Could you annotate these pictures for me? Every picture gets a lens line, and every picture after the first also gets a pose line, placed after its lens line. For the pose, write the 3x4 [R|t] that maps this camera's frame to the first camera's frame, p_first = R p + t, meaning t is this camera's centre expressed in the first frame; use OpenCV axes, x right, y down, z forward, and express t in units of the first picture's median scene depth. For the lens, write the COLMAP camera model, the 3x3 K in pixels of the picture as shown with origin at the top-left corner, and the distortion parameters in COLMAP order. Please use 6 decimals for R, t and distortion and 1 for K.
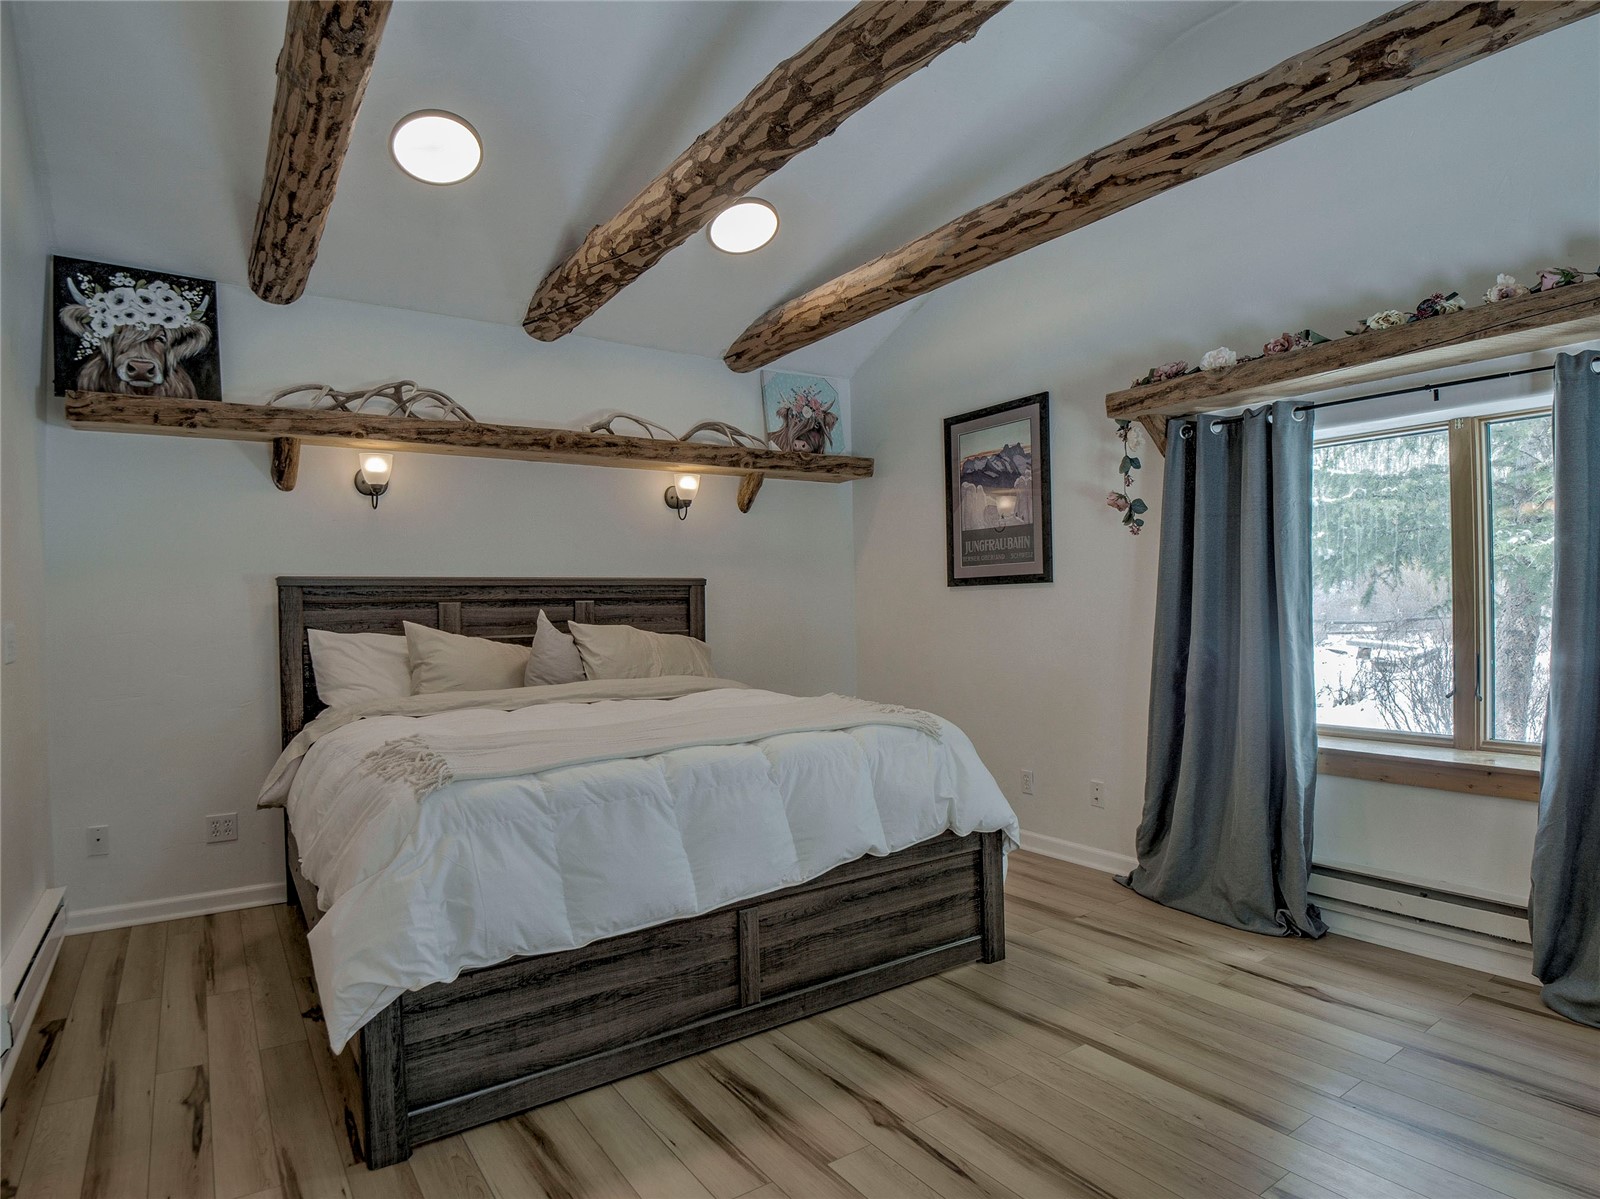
lens RADIAL K [[874.6, 0, 757.7], [0, 874.6, 607.7], [0, 0, 1]] dist [-0.043768, -0.012624]
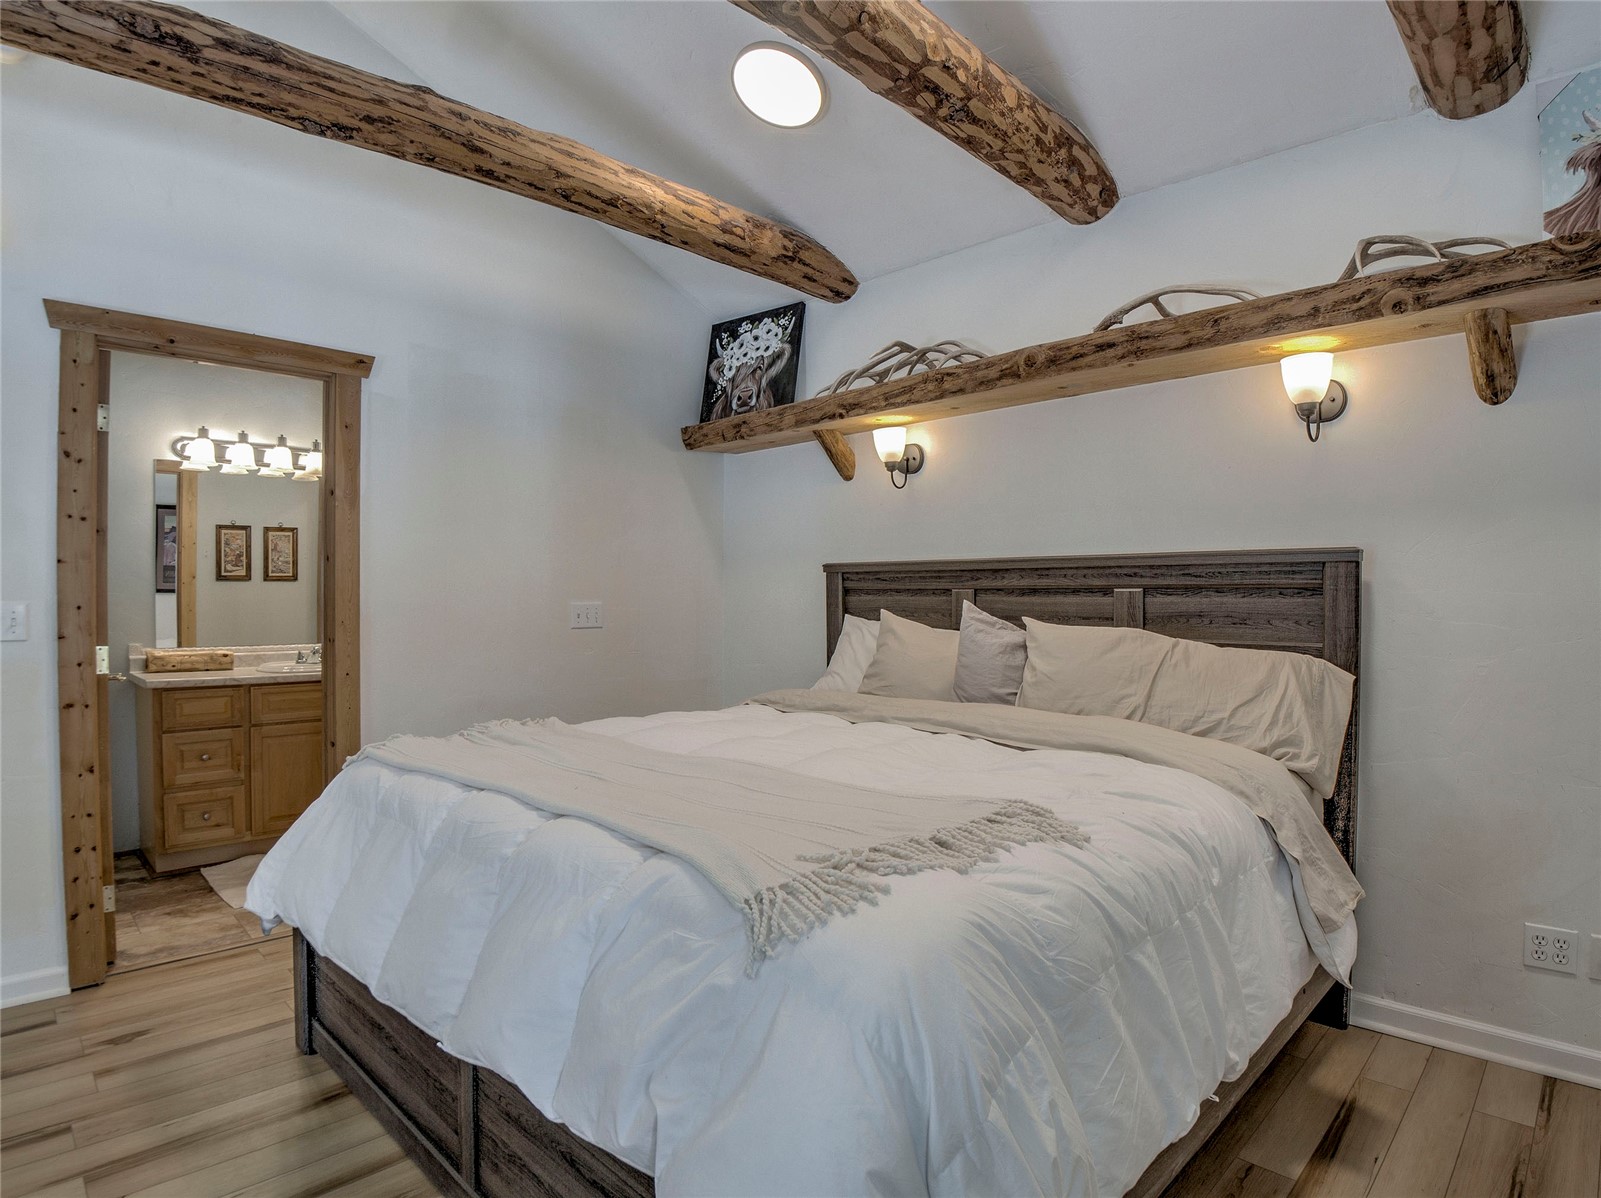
lens RADIAL K [[875.2, 0, 794.2], [0, 875.2, 595.4], [0, 0, 1]] dist [-0.043768, -0.012624]
pose [[0.205135, 0.013497, -0.978641, 0.502384], [-0.009053, 0.999888, 0.011892, -0.011034], [0.978692, 0.006420, 0.205235, 0.784027]]
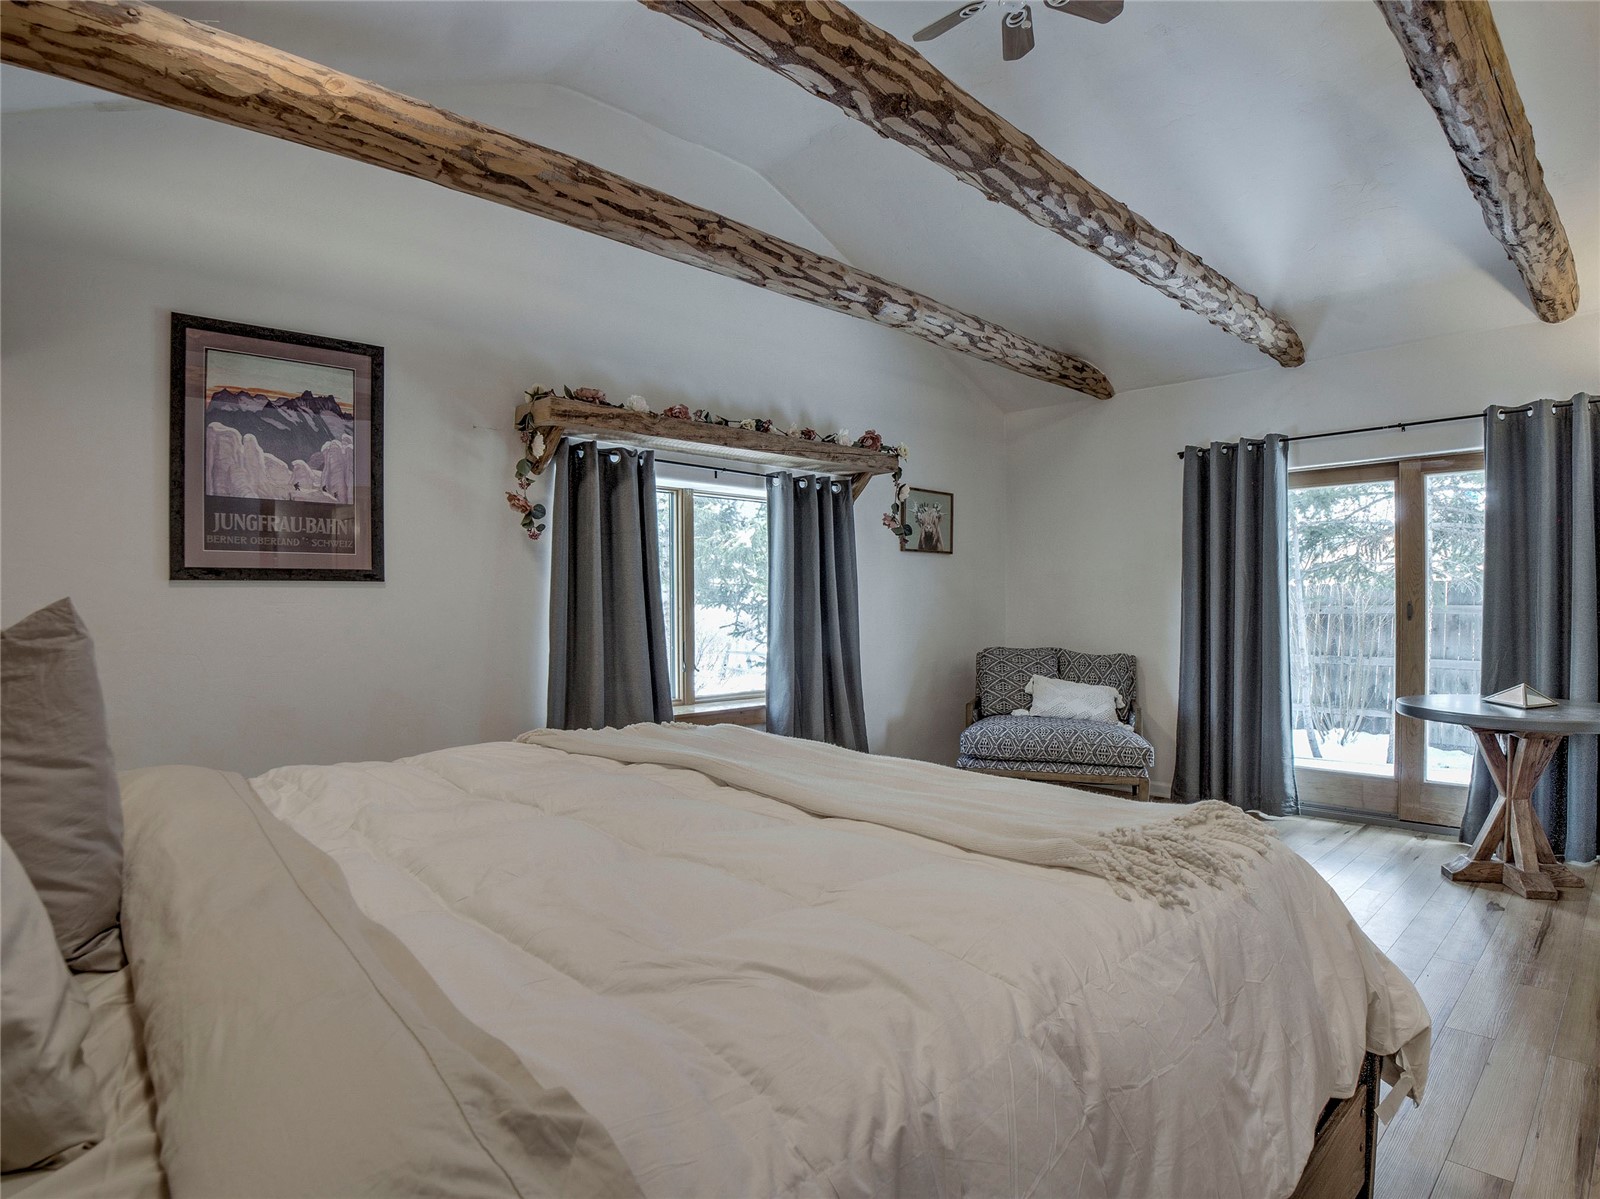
lens RADIAL K [[874.6, 0, 792.7], [0, 874.6, 605.2], [0, 0, 1]] dist [-0.043768, -0.012624]
pose [[-0.181424, 0.021761, 0.983164, -0.619666], [0.012838, 0.999722, -0.019759, 0.015891], [-0.983321, 0.009037, -0.181653, 0.907397]]
